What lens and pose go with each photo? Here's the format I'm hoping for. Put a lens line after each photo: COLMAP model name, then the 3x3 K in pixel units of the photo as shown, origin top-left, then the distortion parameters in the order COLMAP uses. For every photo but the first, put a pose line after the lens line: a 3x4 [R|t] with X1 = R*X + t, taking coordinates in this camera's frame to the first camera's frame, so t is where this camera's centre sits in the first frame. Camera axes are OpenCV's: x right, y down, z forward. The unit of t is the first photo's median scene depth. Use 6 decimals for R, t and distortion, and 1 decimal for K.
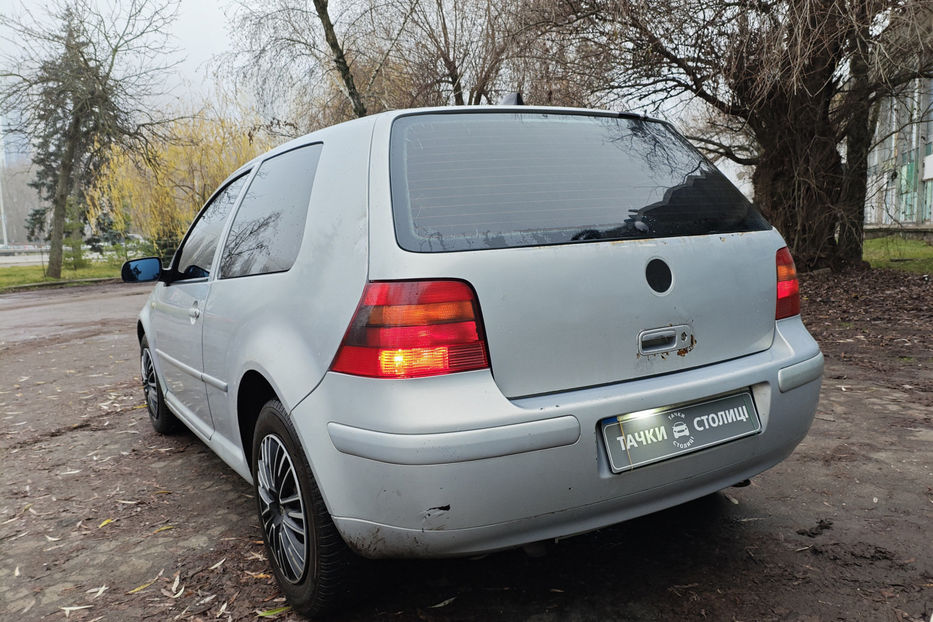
lens RADIAL K [[741.8, 0, 466.5], [0, 741.8, 311.0], [0, 0, 1]] dist [0.003564, 0.000237]
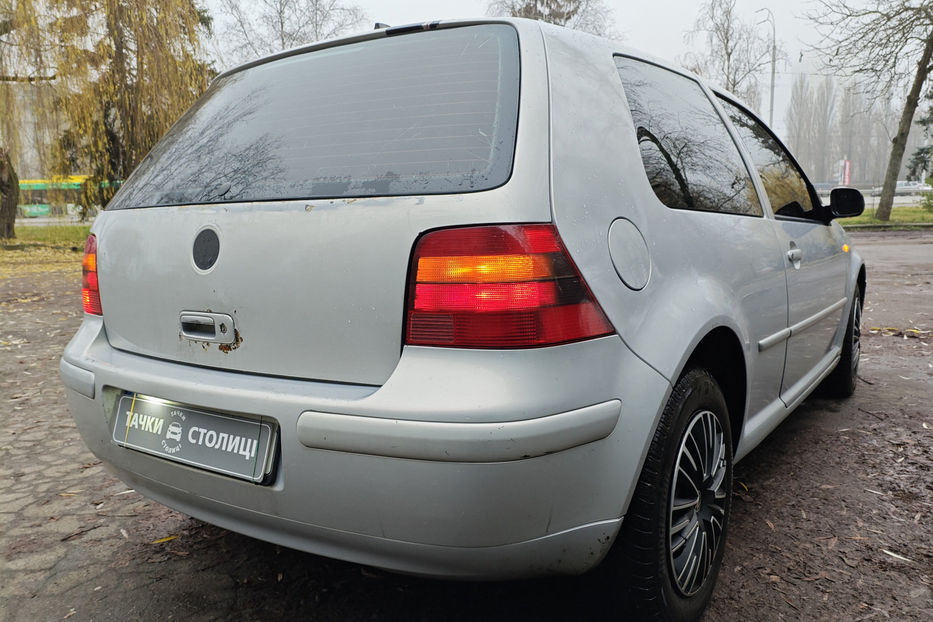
lens RADIAL K [[741.8, 0, 466.5], [0, 741.8, 311.0], [0, 0, 1]] dist [0.003564, 0.000237]
pose [[0.406807, 0.160214, -0.899355, 1.124466], [-0.086419, 0.986835, 0.136708, -0.117548], [0.909417, 0.022107, 0.415297, 0.910924]]
